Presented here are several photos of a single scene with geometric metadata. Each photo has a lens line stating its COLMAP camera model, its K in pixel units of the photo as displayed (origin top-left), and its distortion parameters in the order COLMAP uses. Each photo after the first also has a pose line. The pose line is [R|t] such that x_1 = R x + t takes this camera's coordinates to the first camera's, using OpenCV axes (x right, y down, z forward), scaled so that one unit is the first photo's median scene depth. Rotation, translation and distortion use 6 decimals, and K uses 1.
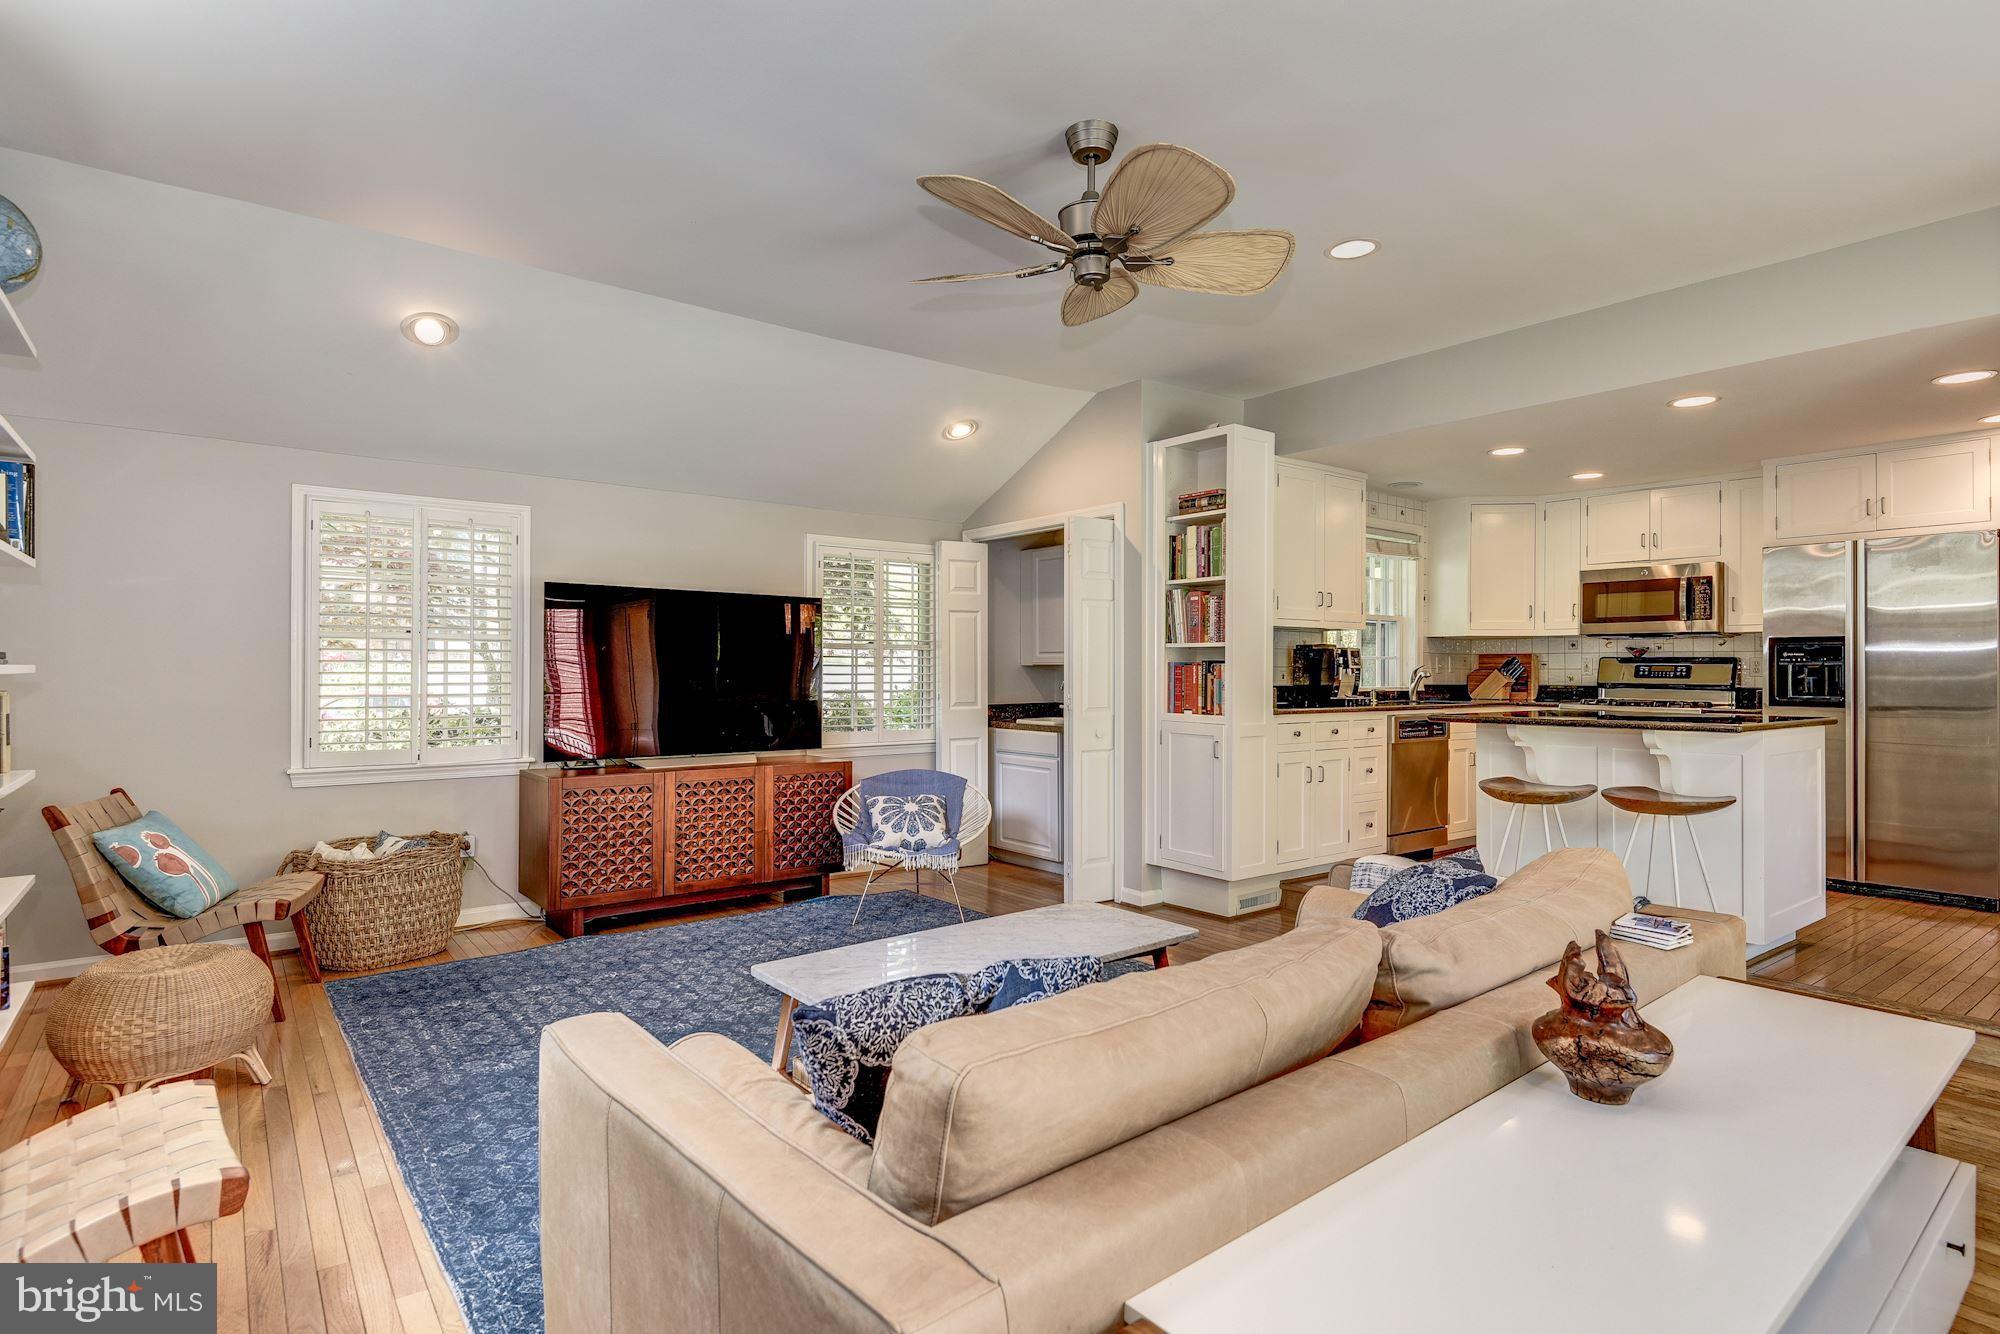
lens RADIAL K [[1020.1, 0, 1000.7], [0, 1020.1, 659.0], [0, 0, 1]] dist [0.001592, 0.000239]
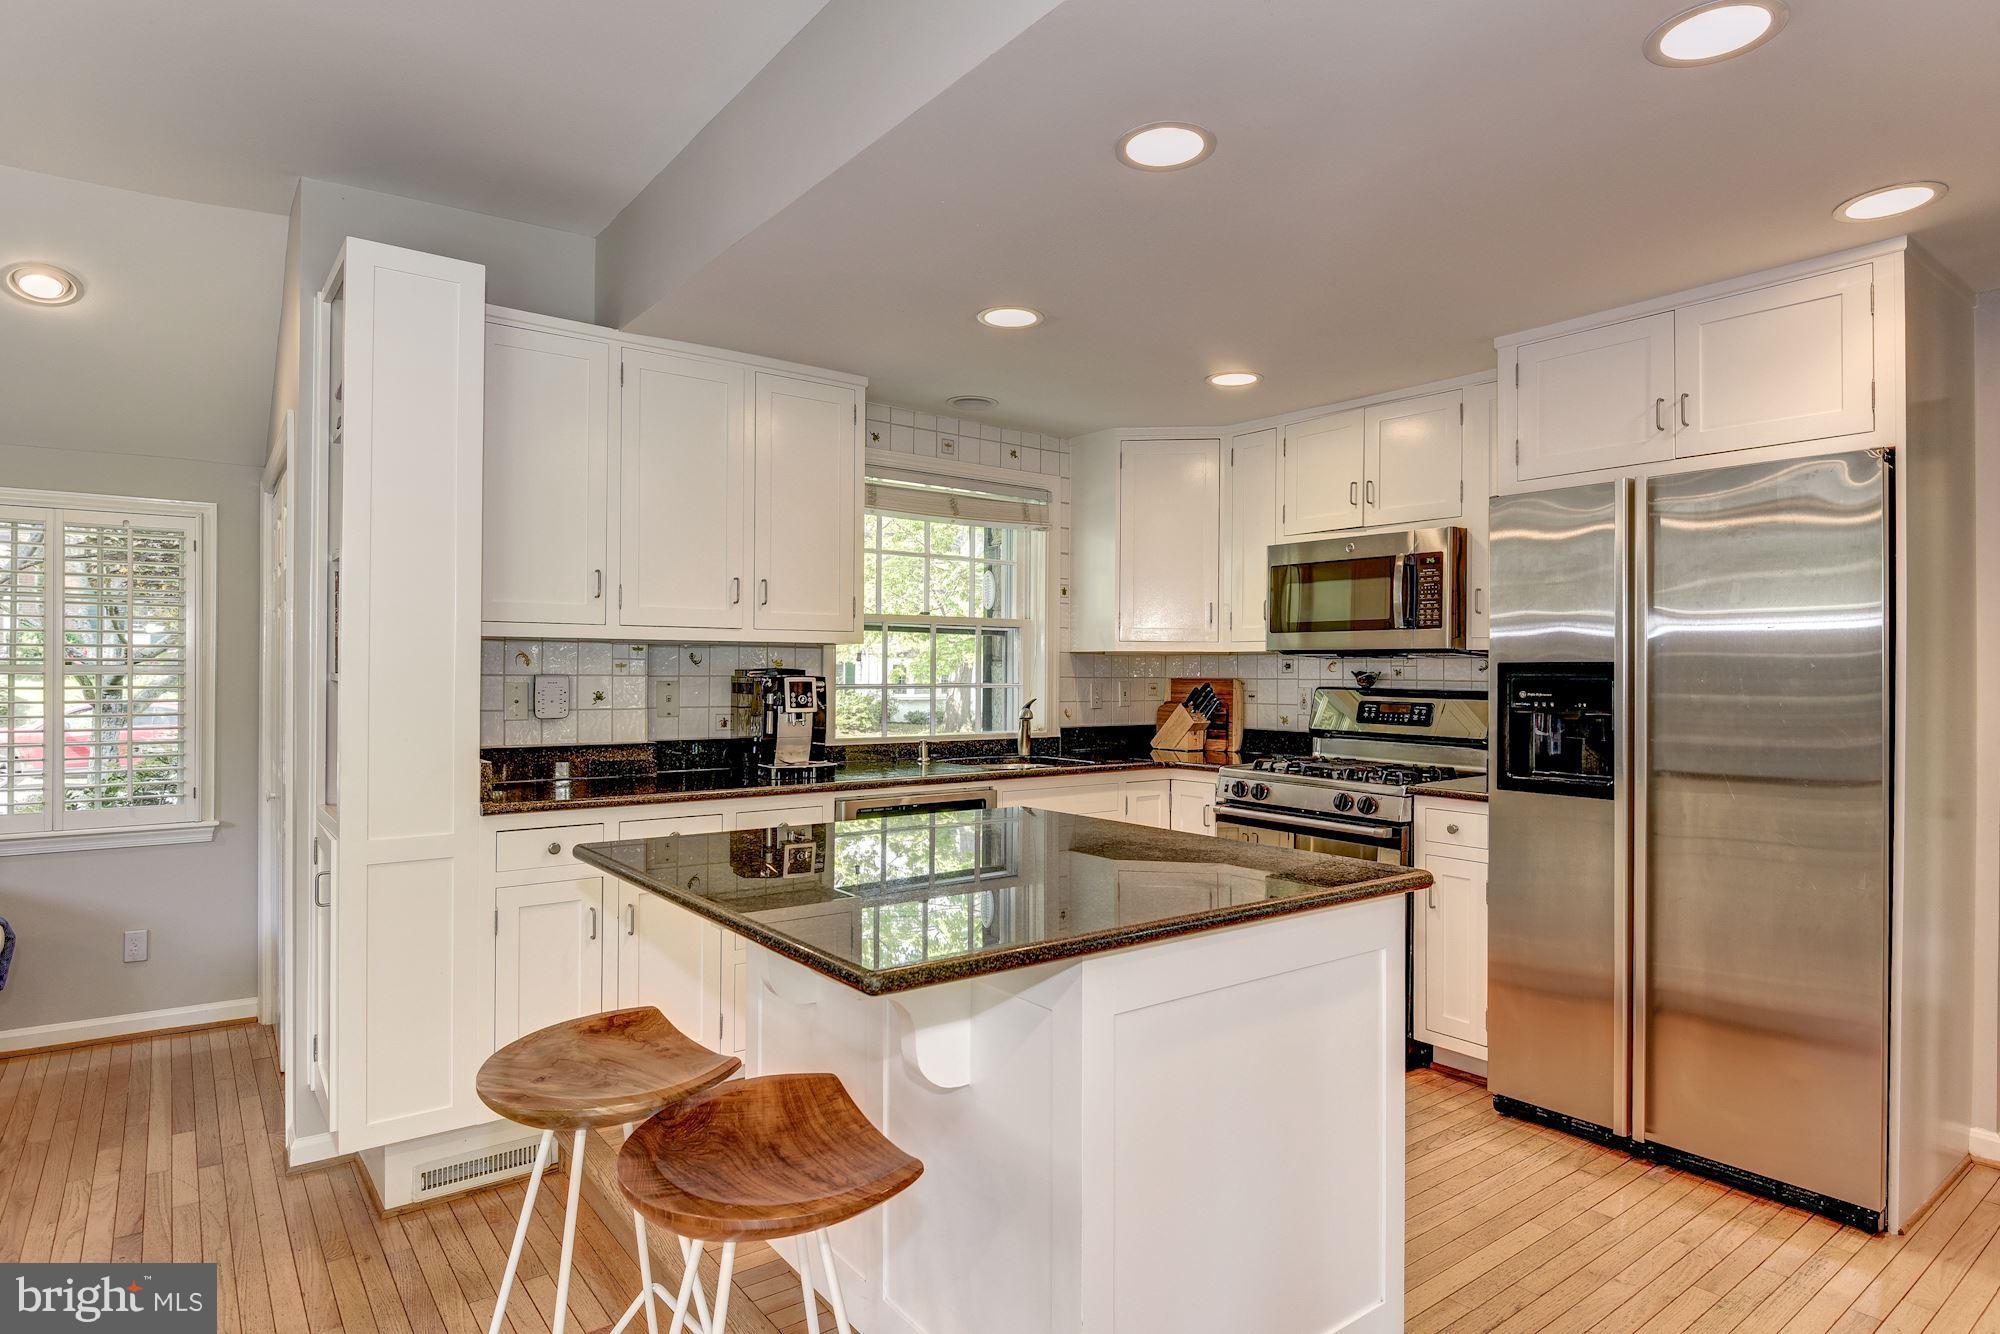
lens RADIAL K [[1077.1, 0, 994.8], [0, 1077.1, 670.4], [0, 0, 1]] dist [-0.007495, -0.000810]
pose [[0.999977, 0.003612, -0.005653, 0.416218], [-0.003550, 0.999933, 0.010991, -0.019175], [0.005693, -0.010970, 0.999924, 0.366266]]
